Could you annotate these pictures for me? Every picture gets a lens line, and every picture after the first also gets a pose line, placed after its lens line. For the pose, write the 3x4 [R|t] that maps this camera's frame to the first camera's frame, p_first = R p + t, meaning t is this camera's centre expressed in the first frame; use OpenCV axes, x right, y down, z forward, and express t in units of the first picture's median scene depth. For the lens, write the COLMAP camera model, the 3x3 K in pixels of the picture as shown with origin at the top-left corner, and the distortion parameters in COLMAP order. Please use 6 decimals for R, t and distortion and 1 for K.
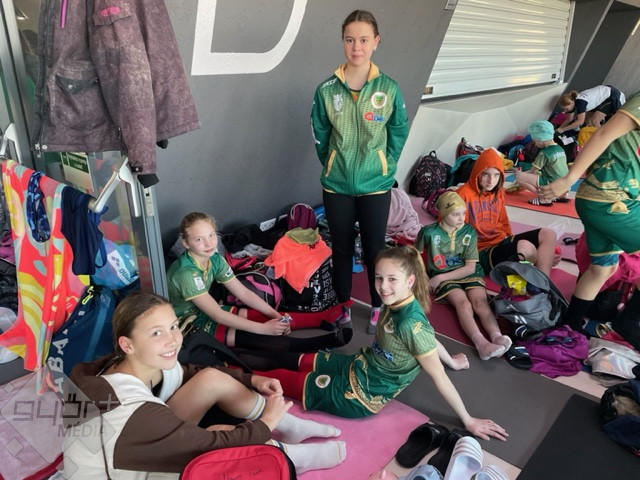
lens RADIAL K [[481.7, 0, 320.0], [0, 481.7, 240.0], [0, 0, 1]] dist [0.002136, -0.002476]
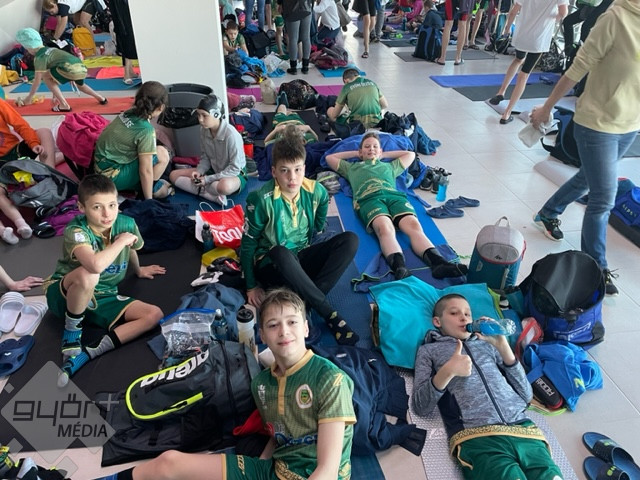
lens RADIAL K [[482.9, 0, 320.0], [0, 482.9, 240.0], [0, 0, 1]] dist [0.002377, -0.004891]
pose [[0.662442, -0.384469, 0.642926, 0.053114], [0.253627, 0.922672, 0.290431, 0.073220], [-0.704872, -0.029330, 0.708728, -0.437450]]
